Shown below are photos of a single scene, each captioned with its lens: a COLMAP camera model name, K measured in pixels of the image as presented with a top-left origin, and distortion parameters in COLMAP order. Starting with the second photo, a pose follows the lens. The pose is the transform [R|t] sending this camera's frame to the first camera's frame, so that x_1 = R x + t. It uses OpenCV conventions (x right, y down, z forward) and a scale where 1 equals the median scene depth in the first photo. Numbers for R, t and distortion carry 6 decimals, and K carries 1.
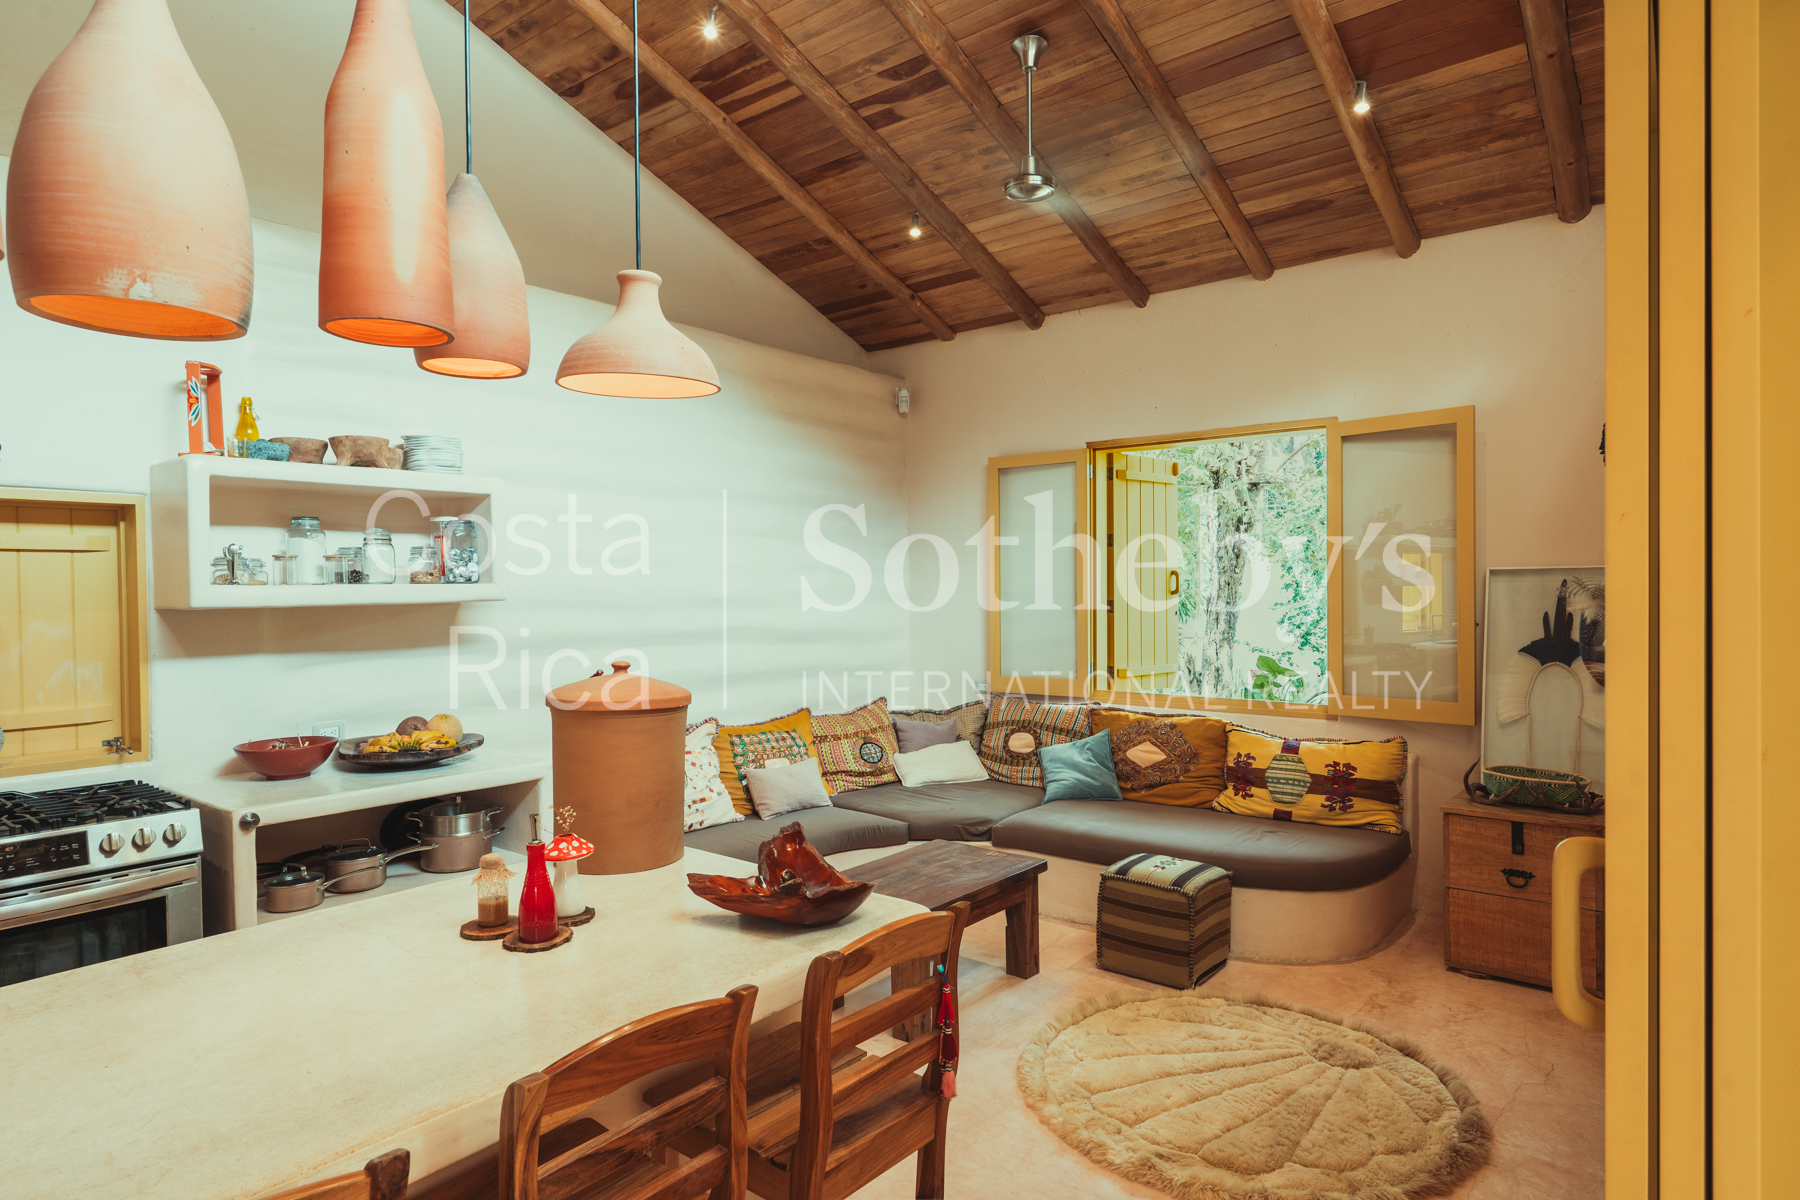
lens RADIAL K [[1021.1, 0, 901.8], [0, 1021.1, 599.3], [0, 0, 1]] dist [0.005601, -0.001821]
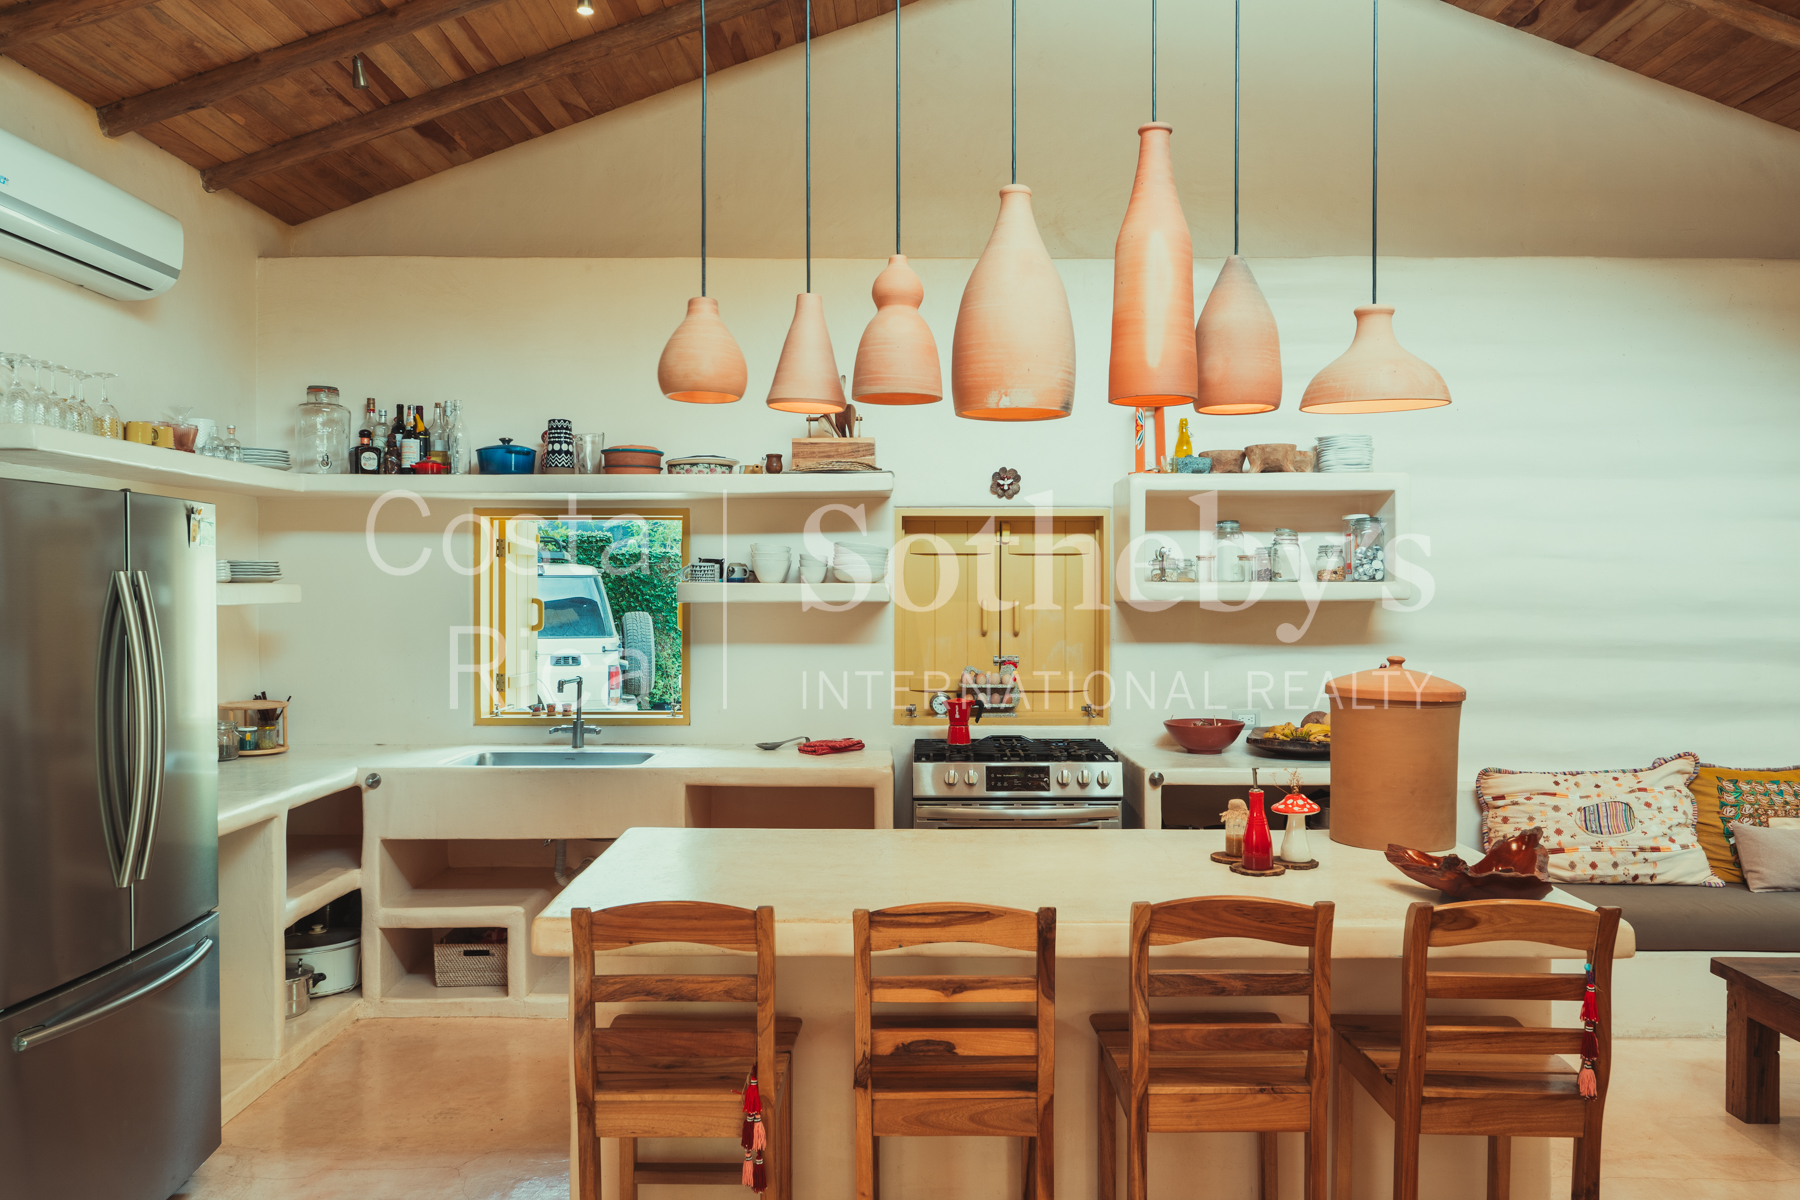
lens RADIAL K [[1329.4, 0, 900.5], [0, 1329.4, 600.0], [0, 0, 1]] dist [0.049471, 0.006306]
pose [[0.631114, 0.017258, -0.775498, 0.318132], [-0.018122, 0.999808, 0.007501, 0.000576], [0.775478, 0.009320, 0.631306, -0.185104]]
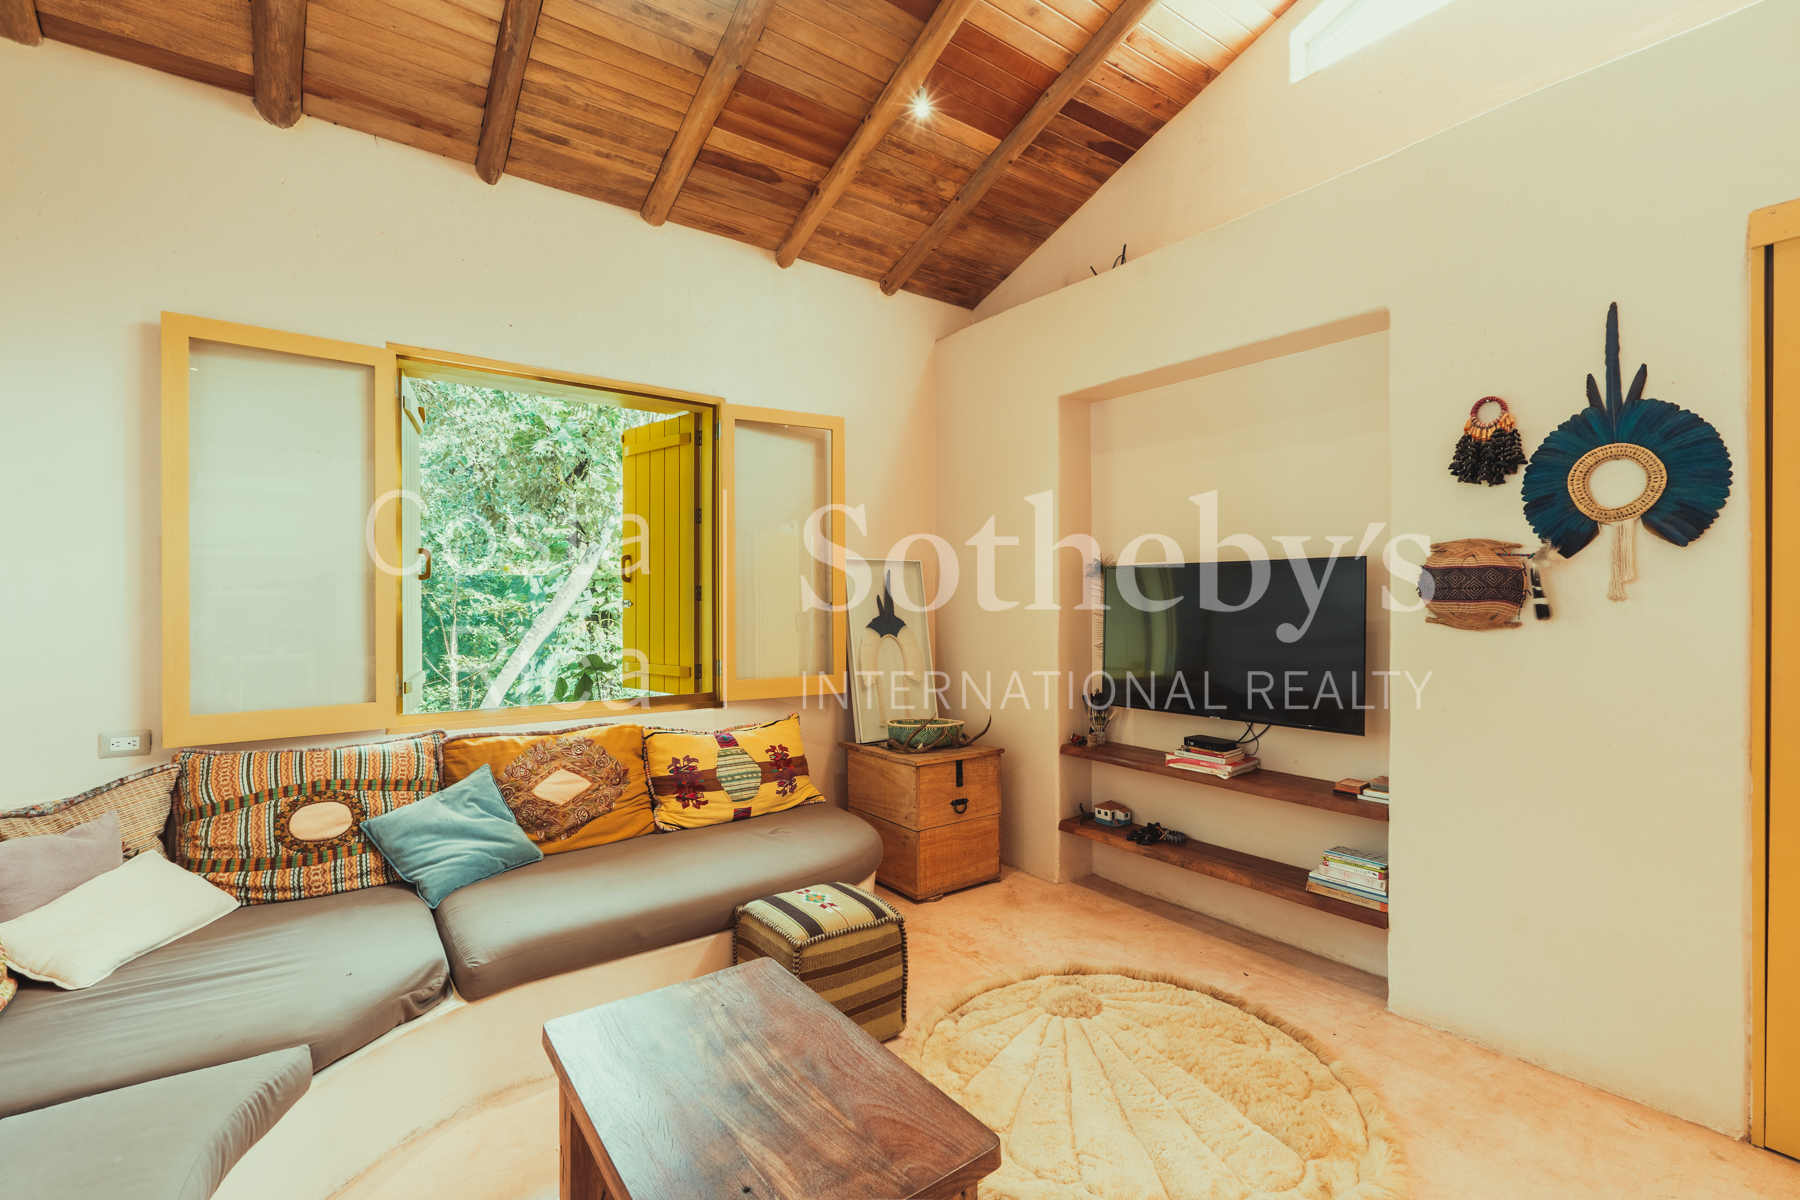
lens RADIAL K [[792.8, 0, 900.9], [0, 792.8, 601.3], [0, 0, 1]] dist [-0.002430, -0.001428]
pose [[0.247347, 0.007706, 0.968896, -0.276610], [0.009644, 0.999899, -0.010414, 0.027365], [-0.968879, 0.011920, 0.247248, 0.660334]]
